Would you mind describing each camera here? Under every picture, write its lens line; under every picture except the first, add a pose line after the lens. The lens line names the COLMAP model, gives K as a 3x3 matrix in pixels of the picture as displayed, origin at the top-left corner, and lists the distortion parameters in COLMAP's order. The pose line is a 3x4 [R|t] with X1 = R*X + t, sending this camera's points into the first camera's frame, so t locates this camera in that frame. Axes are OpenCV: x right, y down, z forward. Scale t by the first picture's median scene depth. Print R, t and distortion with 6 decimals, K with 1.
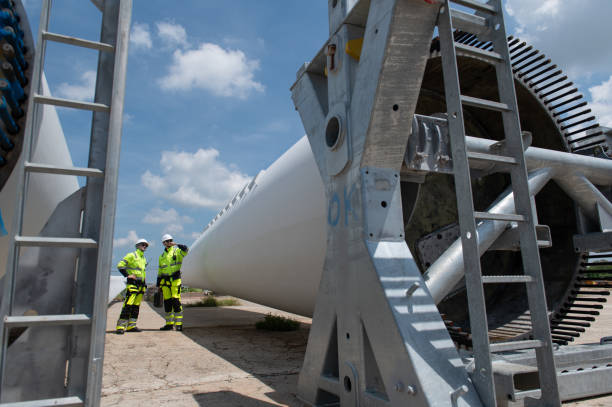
lens RADIAL K [[408.7, 0, 304.7], [0, 408.7, 201.2], [0, 0, 1]] dist [-0.000842, -0.002818]
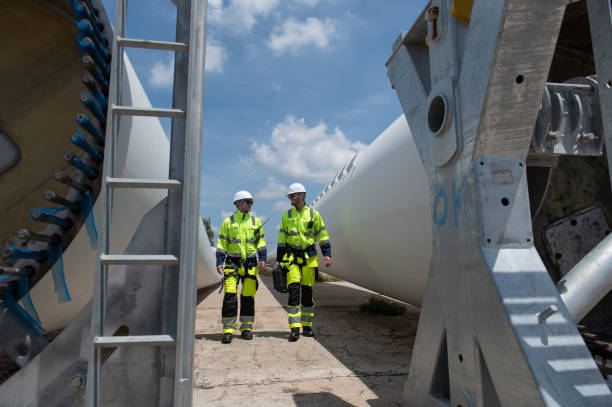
lens RADIAL K [[408.7, 0, 304.7], [0, 408.7, 201.2], [0, 0, 1]] dist [-0.000842, -0.002818]
pose [[0.968341, -0.024771, -0.248400, 0.010612], [0.040268, 0.997533, 0.057499, -0.054533], [0.246363, -0.065681, 0.966950, 0.117869]]
